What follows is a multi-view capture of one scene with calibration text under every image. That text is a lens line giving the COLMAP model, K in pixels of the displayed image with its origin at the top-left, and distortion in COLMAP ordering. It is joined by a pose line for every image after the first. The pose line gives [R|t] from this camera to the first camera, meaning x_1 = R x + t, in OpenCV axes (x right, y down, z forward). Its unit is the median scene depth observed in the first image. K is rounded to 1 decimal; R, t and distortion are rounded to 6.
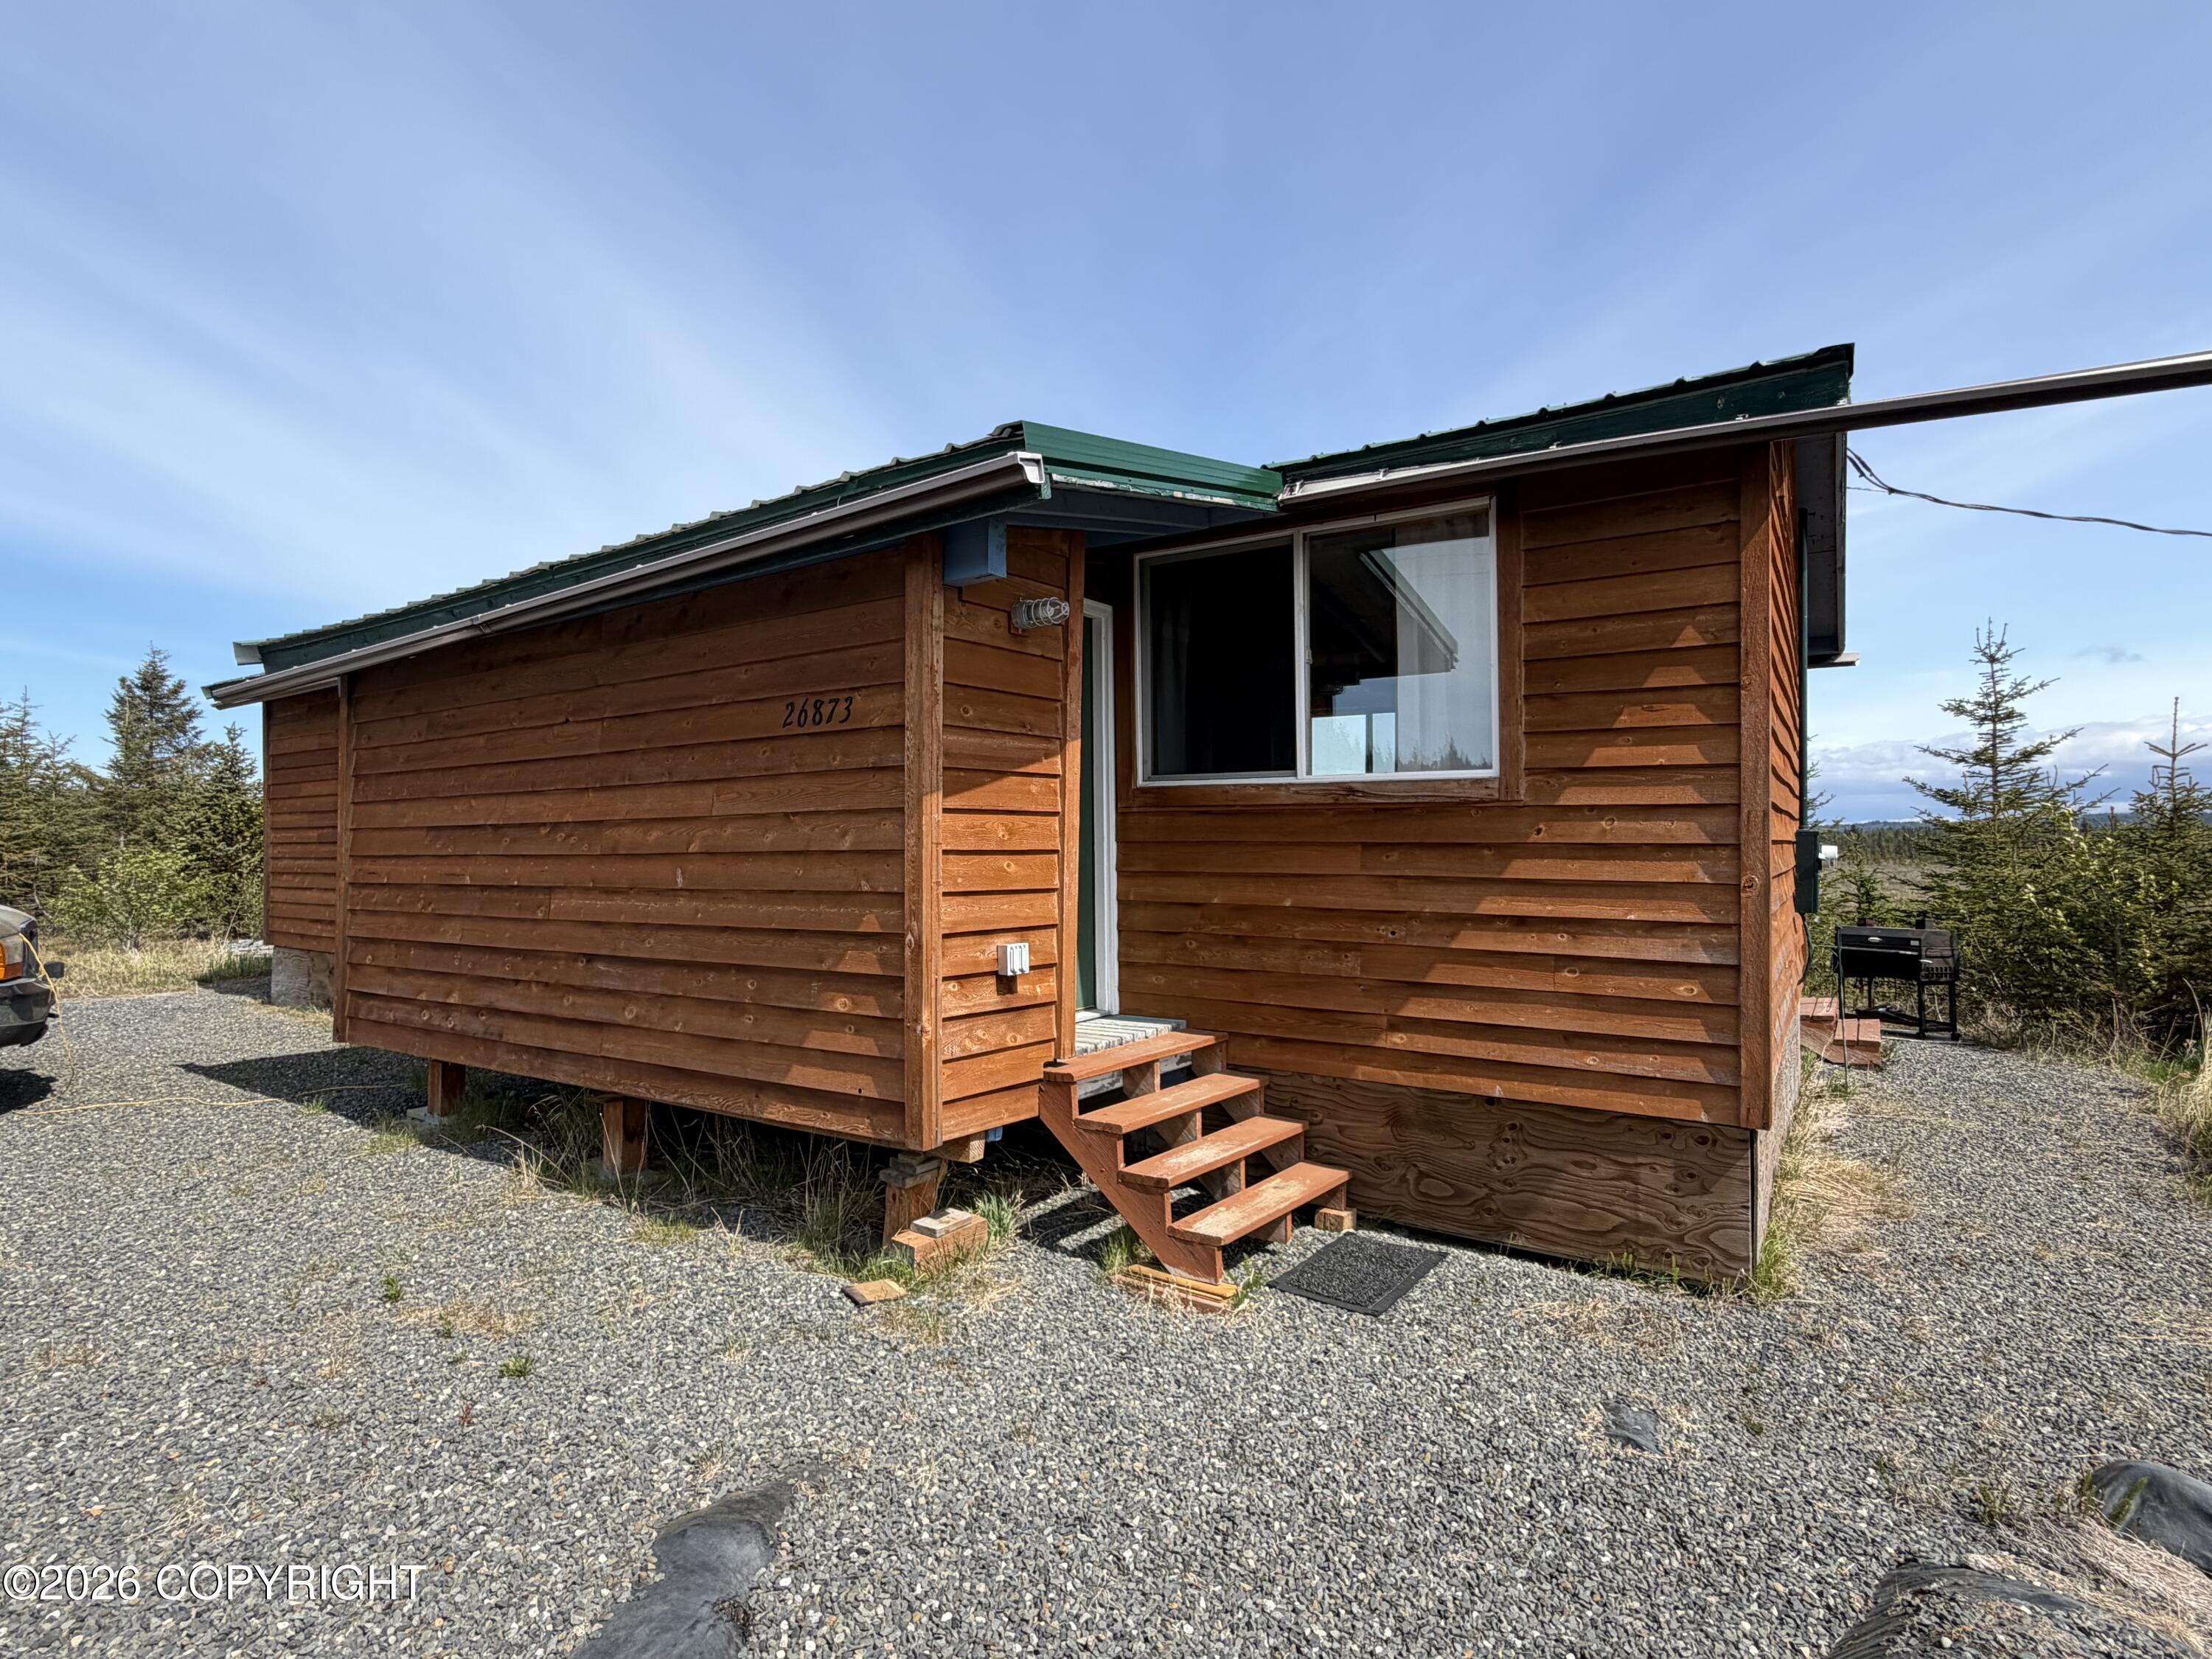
lens RADIAL K [[1104.8, 0, 1104.9], [0, 1104.8, 832.8], [0, 0, 1]] dist [-0.000169, -0.000779]
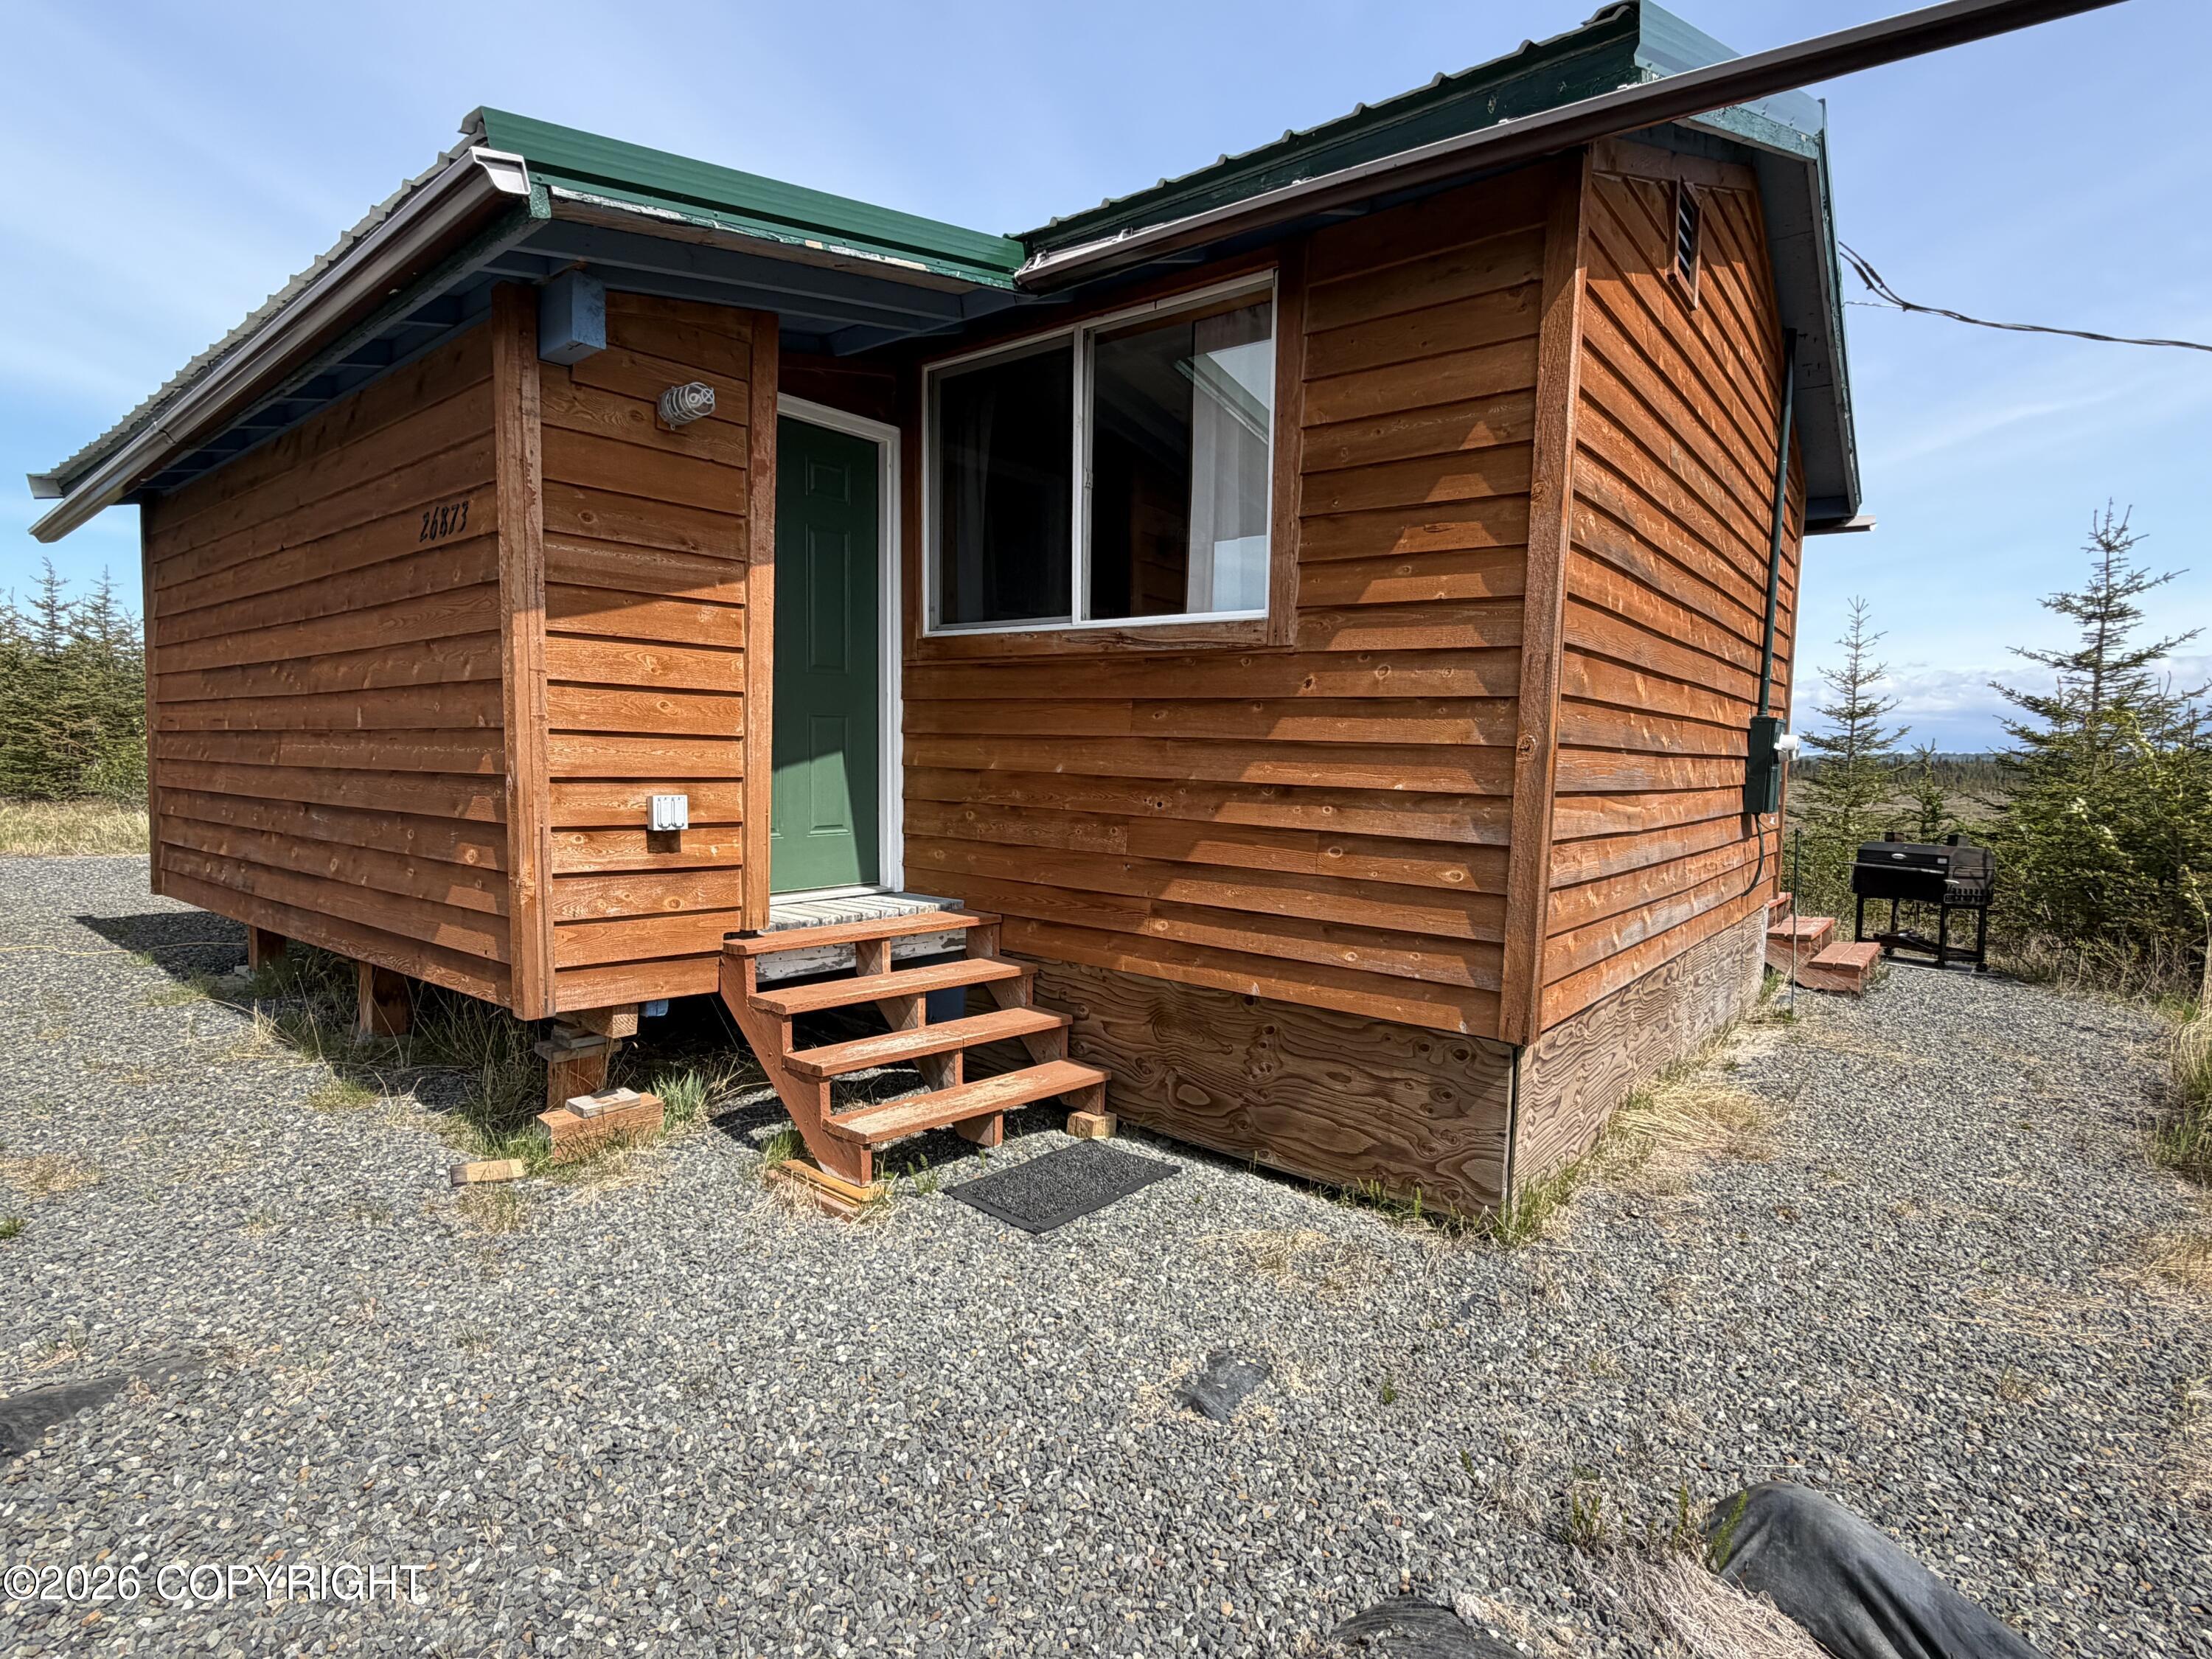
lens RADIAL K [[1104.8, 0, 1107.9], [0, 1104.8, 836.9], [0, 0, 1]] dist [-0.000169, -0.000779]
pose [[0.995883, 0.032729, -0.084534, 0.322558], [-0.025294, 0.995837, 0.087576, 0.045719], [0.087049, -0.085078, 0.992565, 0.153233]]
